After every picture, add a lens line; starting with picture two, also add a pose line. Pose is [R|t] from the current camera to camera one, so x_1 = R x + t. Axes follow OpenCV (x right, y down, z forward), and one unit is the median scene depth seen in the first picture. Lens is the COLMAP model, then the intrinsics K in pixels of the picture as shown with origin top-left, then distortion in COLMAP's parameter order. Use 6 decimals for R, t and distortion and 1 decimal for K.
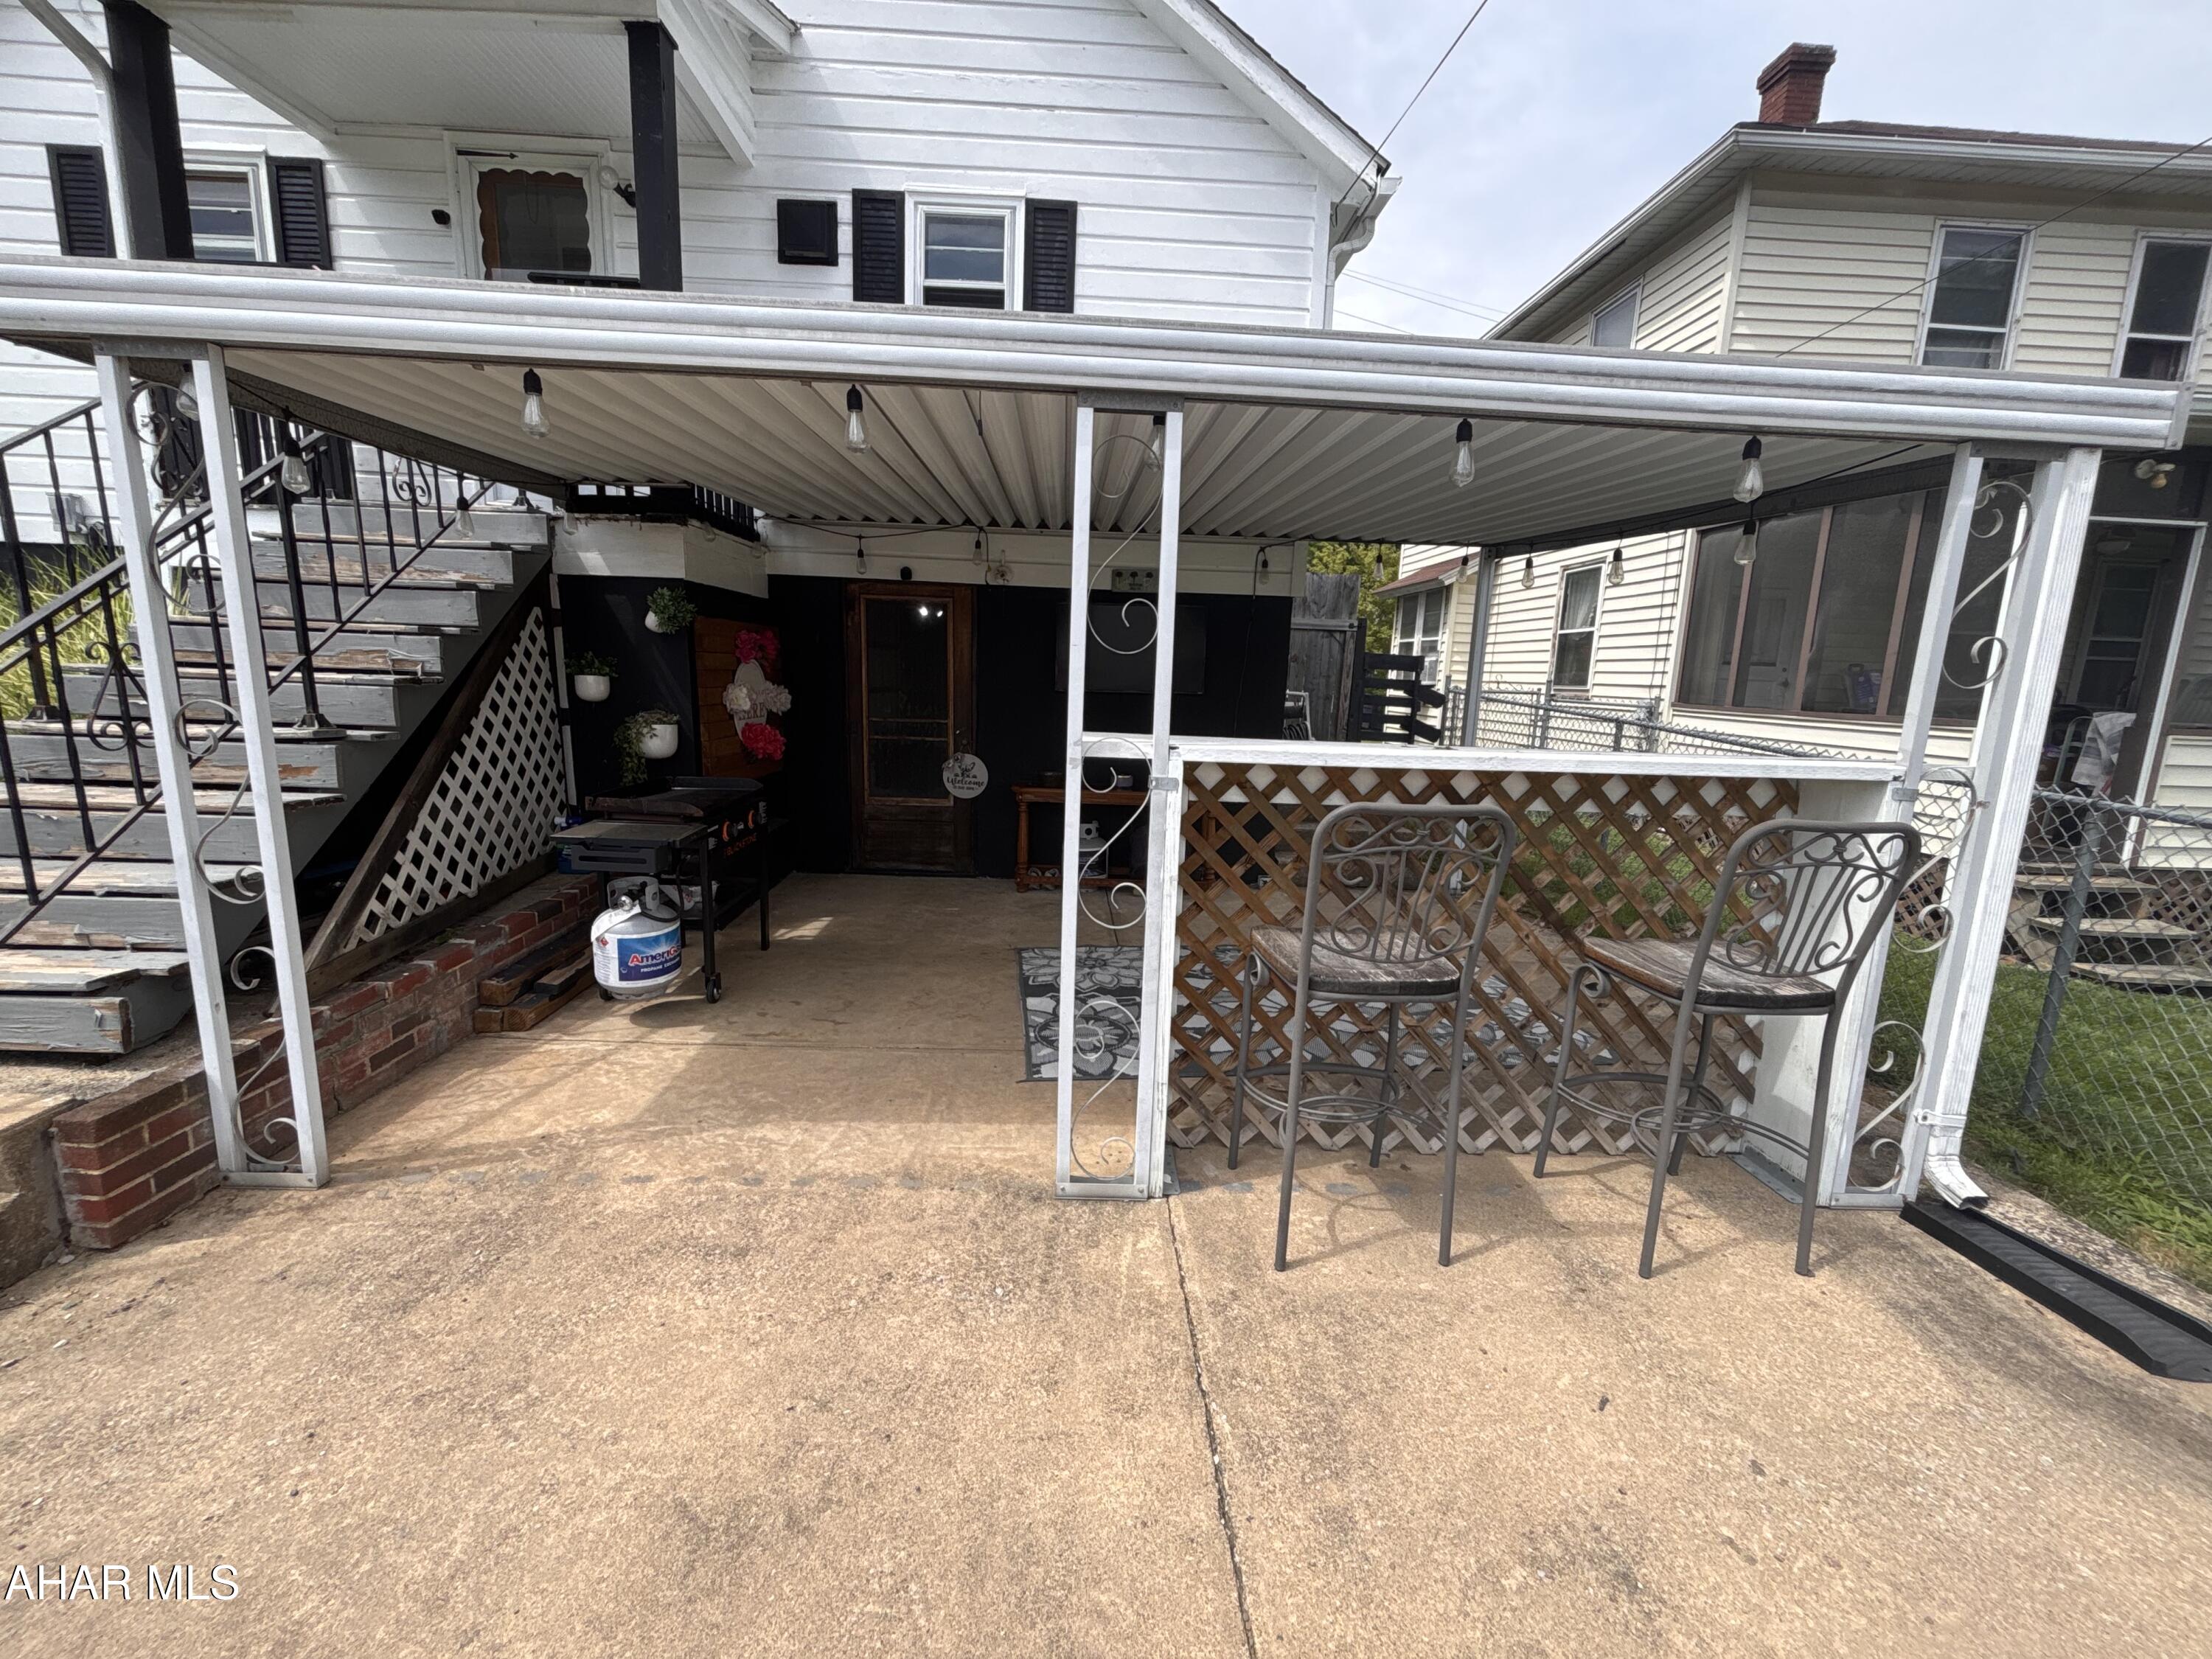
lens RADIAL K [[898.0, 0, 1103.6], [0, 898.0, 822.8], [0, 0, 1]] dist [-0.005901, -0.000291]
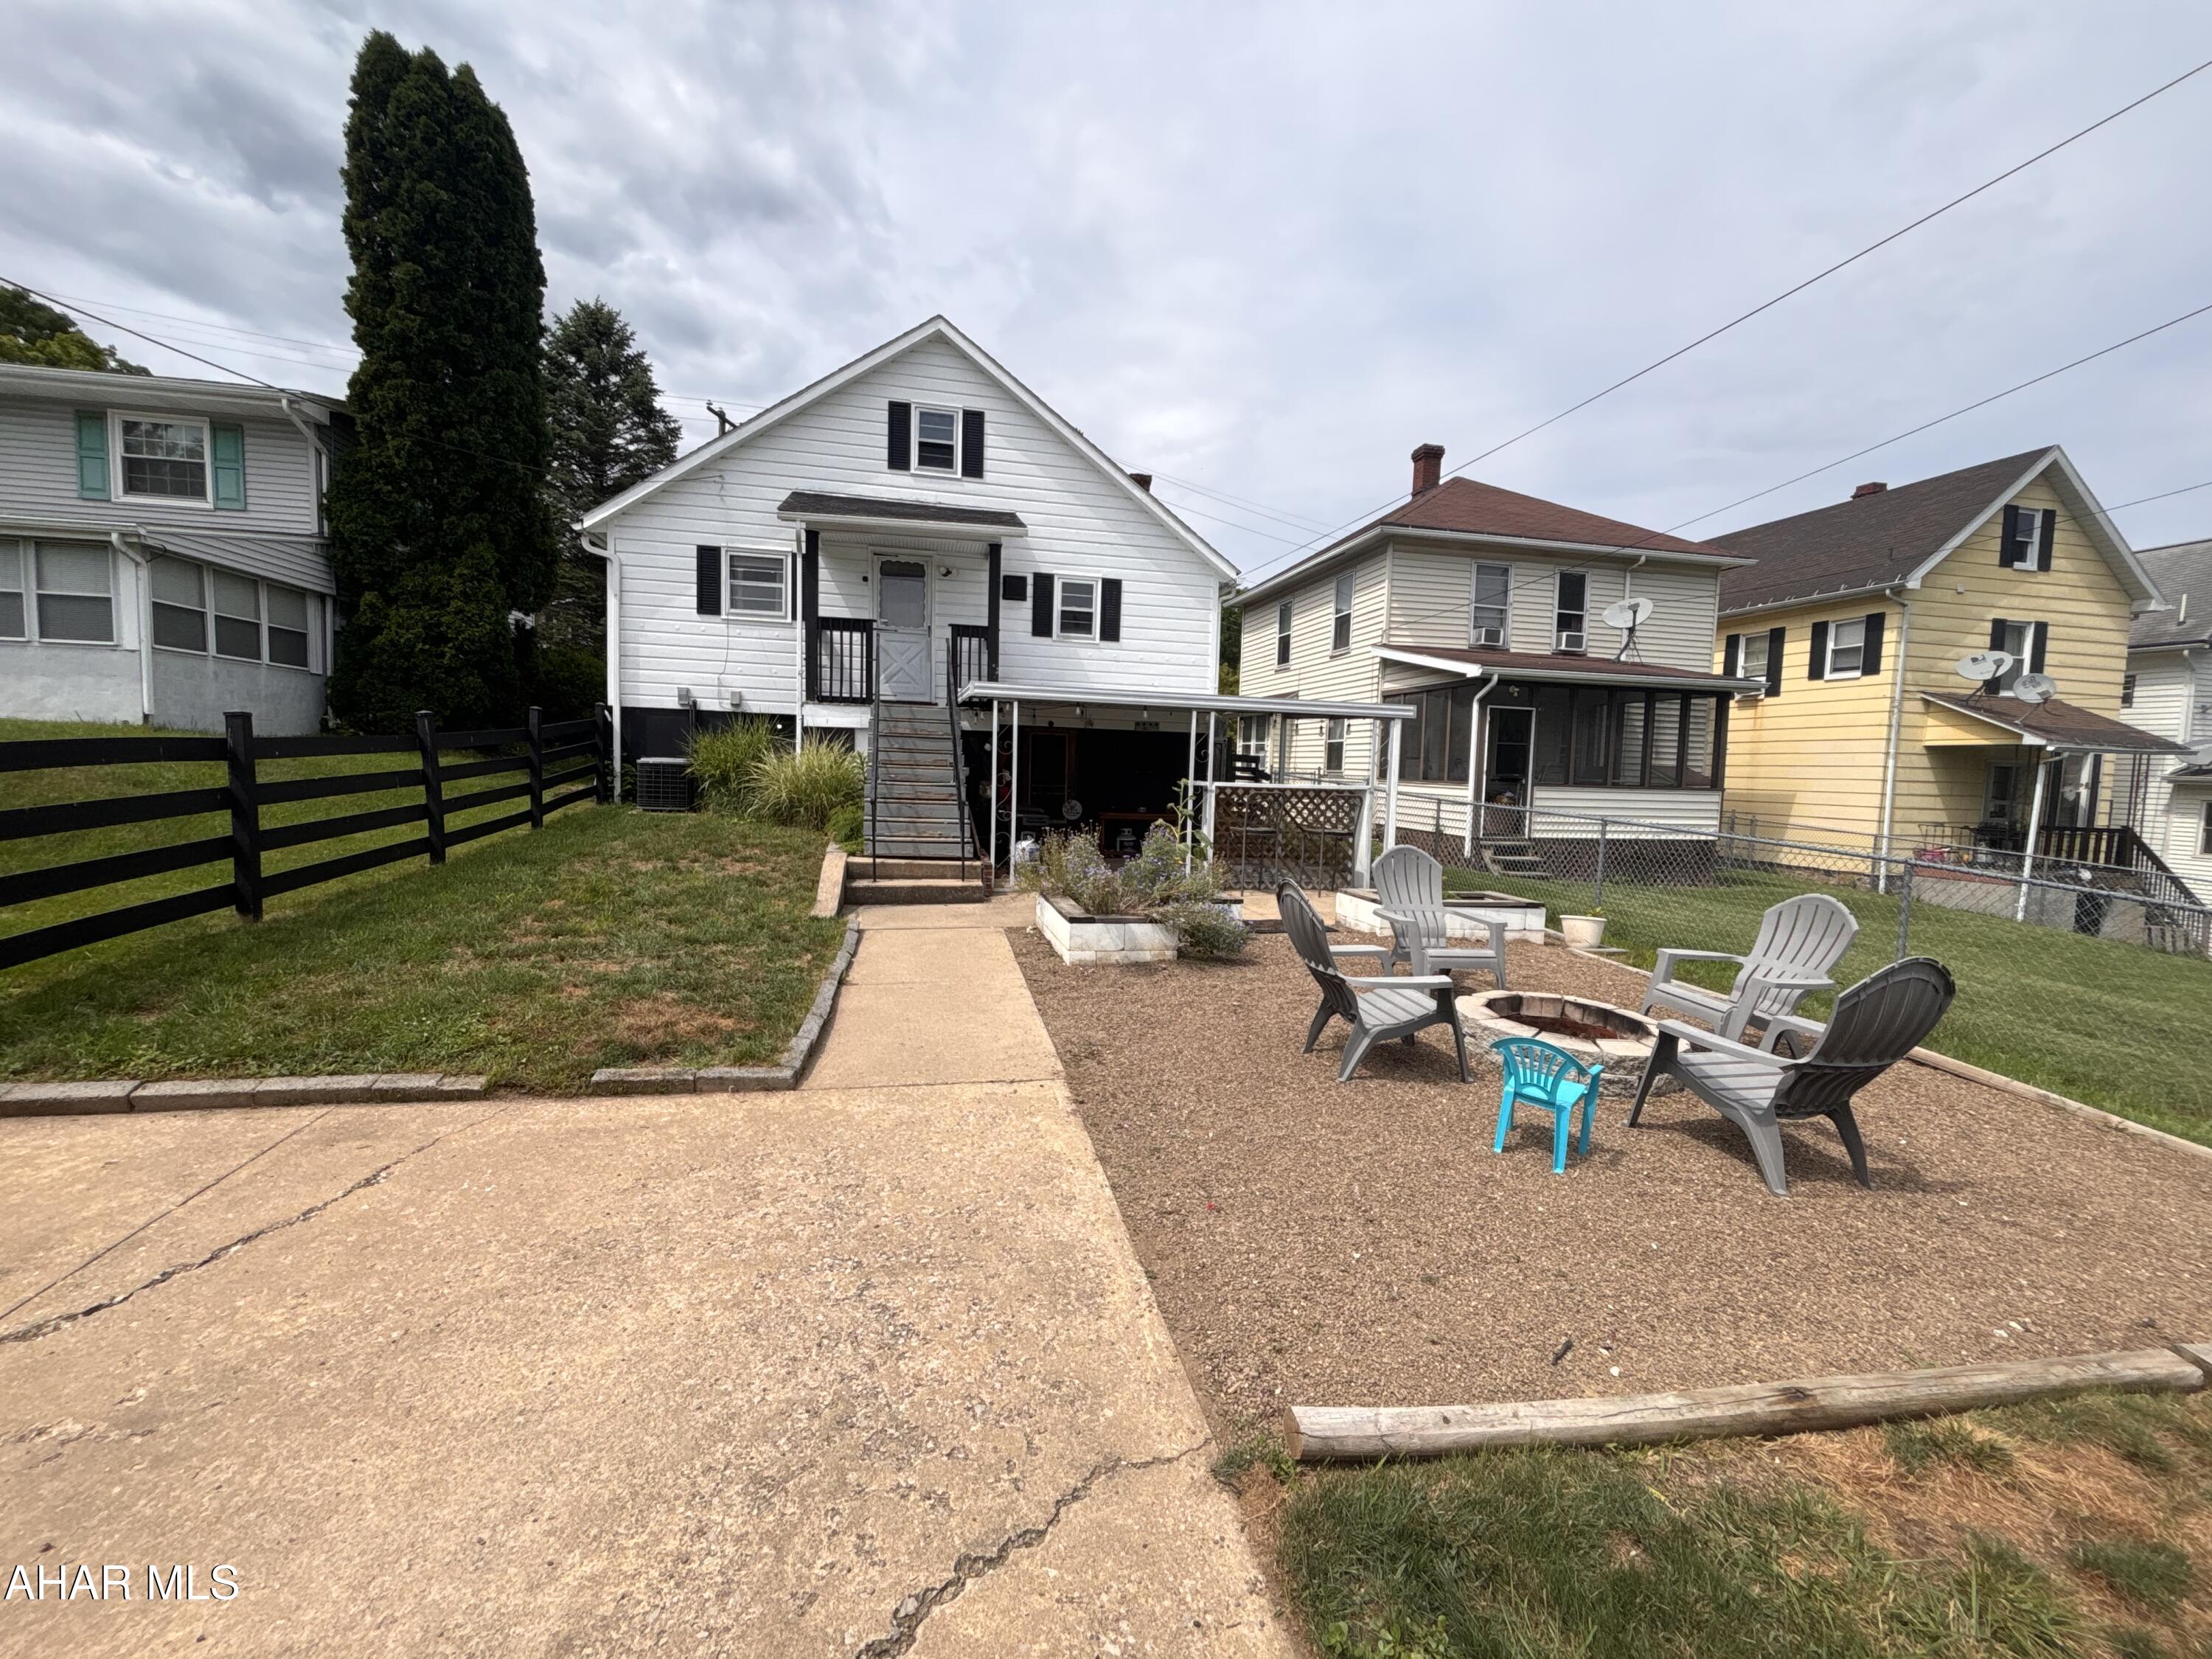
lens RADIAL K [[898.0, 0, 1104.9], [0, 898.0, 828.3], [0, 0, 1]] dist [-0.005901, -0.000291]
pose [[0.983488, -0.017936, 0.180082, -0.518202], [0.034360, 0.995483, -0.088500, 0.210592], [-0.177681, 0.093227, 0.979662, -1.325615]]
